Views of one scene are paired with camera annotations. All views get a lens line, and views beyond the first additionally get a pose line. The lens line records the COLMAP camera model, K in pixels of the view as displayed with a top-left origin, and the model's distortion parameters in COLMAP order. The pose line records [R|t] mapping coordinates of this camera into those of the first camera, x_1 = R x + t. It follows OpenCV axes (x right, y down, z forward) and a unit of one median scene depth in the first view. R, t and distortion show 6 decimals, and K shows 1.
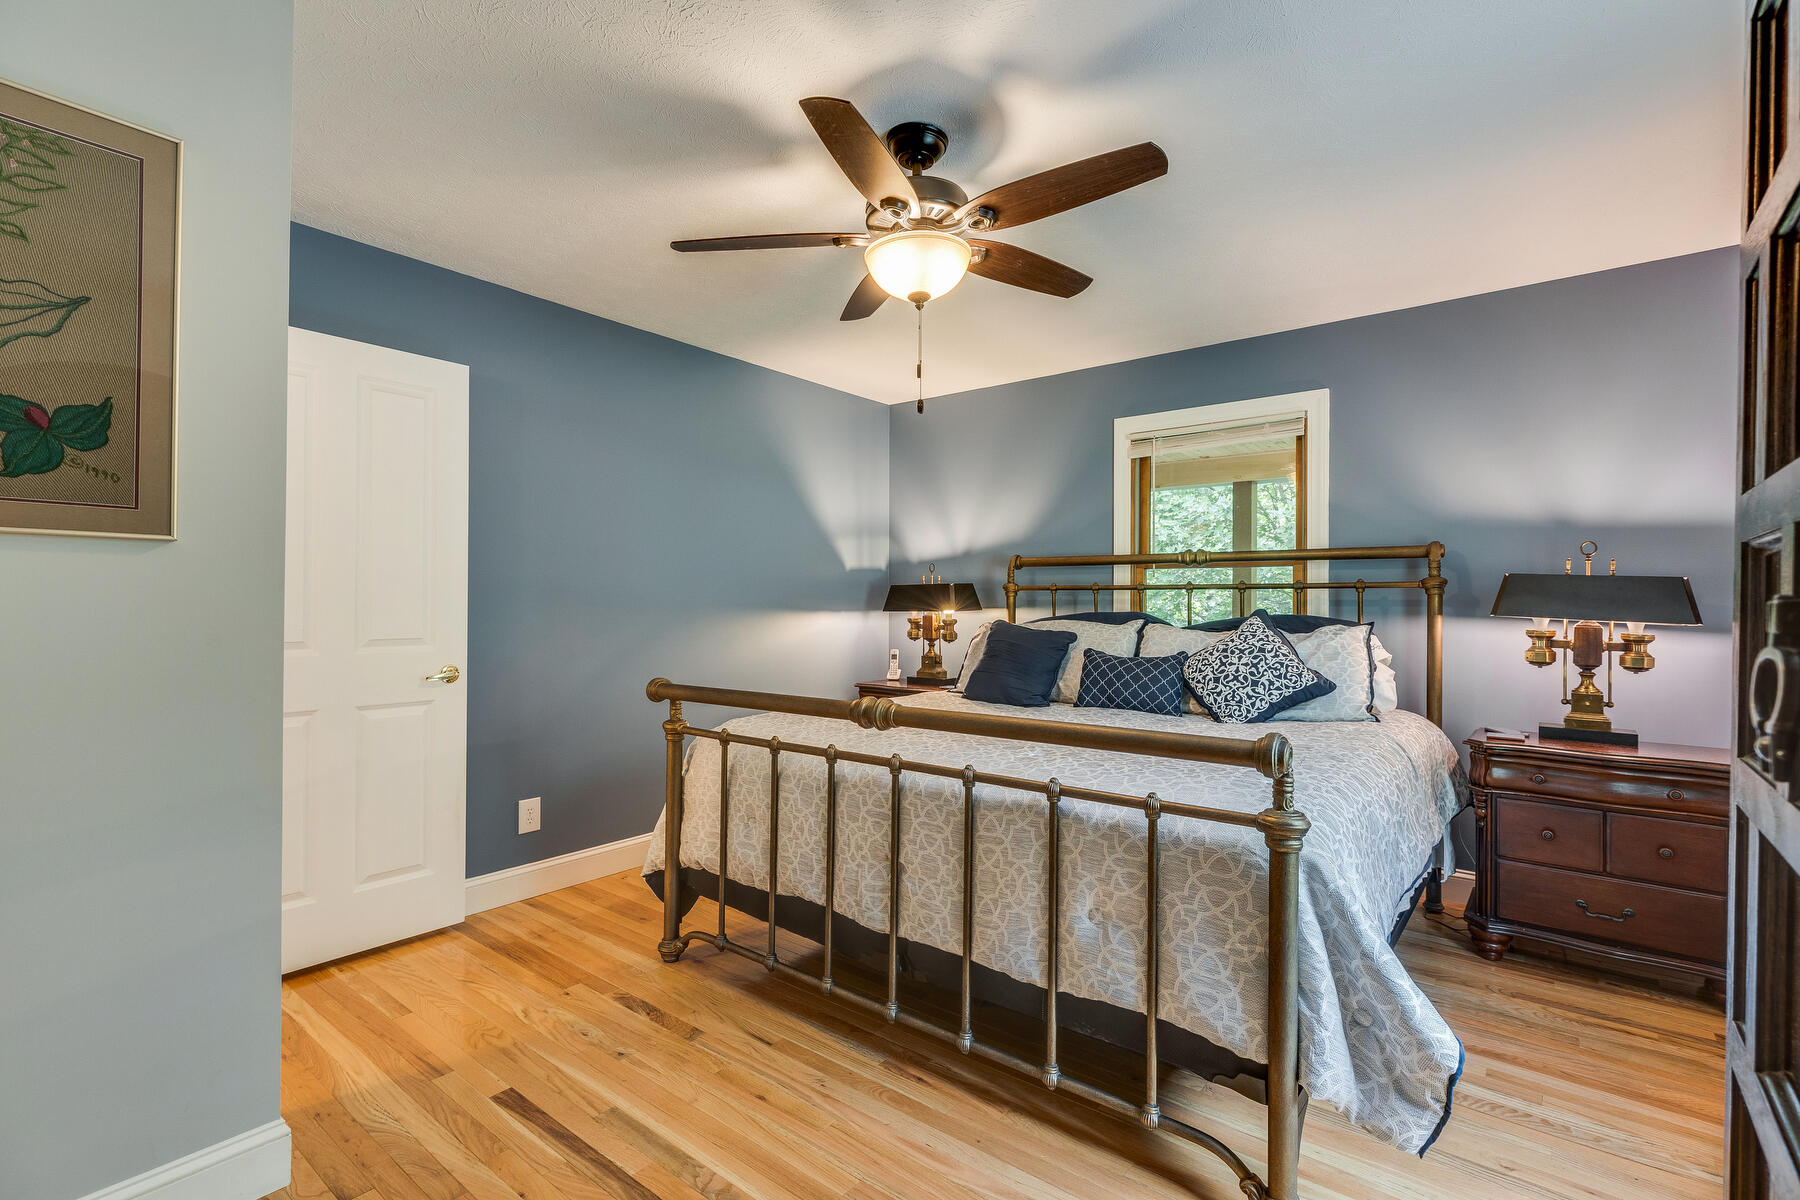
lens RADIAL K [[824.9, 0, 908.3], [0, 824.9, 608.2], [0, 0, 1]] dist [0.009521, -0.000353]
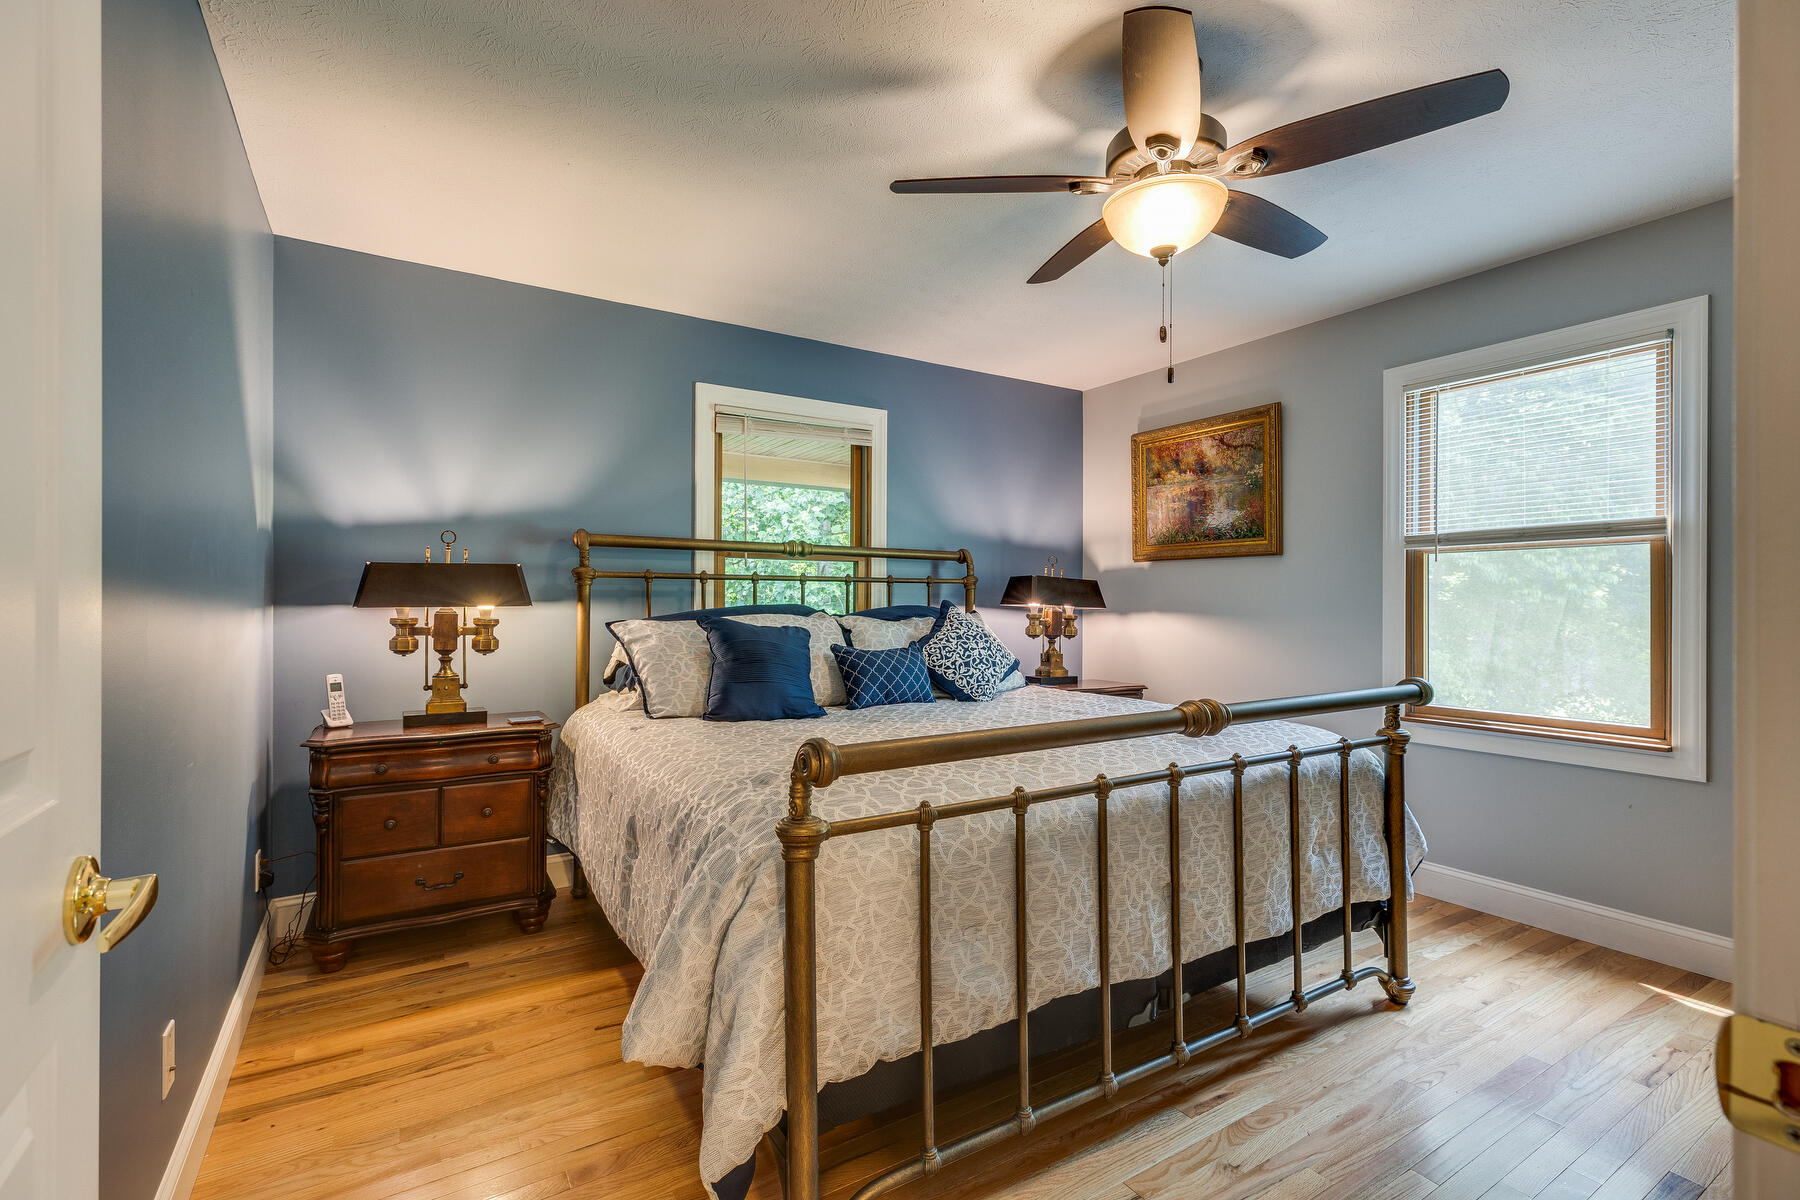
lens RADIAL K [[824.9, 0, 910.8], [0, 824.9, 597.8], [0, 0, 1]] dist [0.009521, -0.000353]
pose [[0.325951, -0.000832, 0.945386, -0.545328], [0.004393, 0.999990, -0.000635, -0.001316], [-0.945377, 0.004360, 0.325951, 0.560394]]
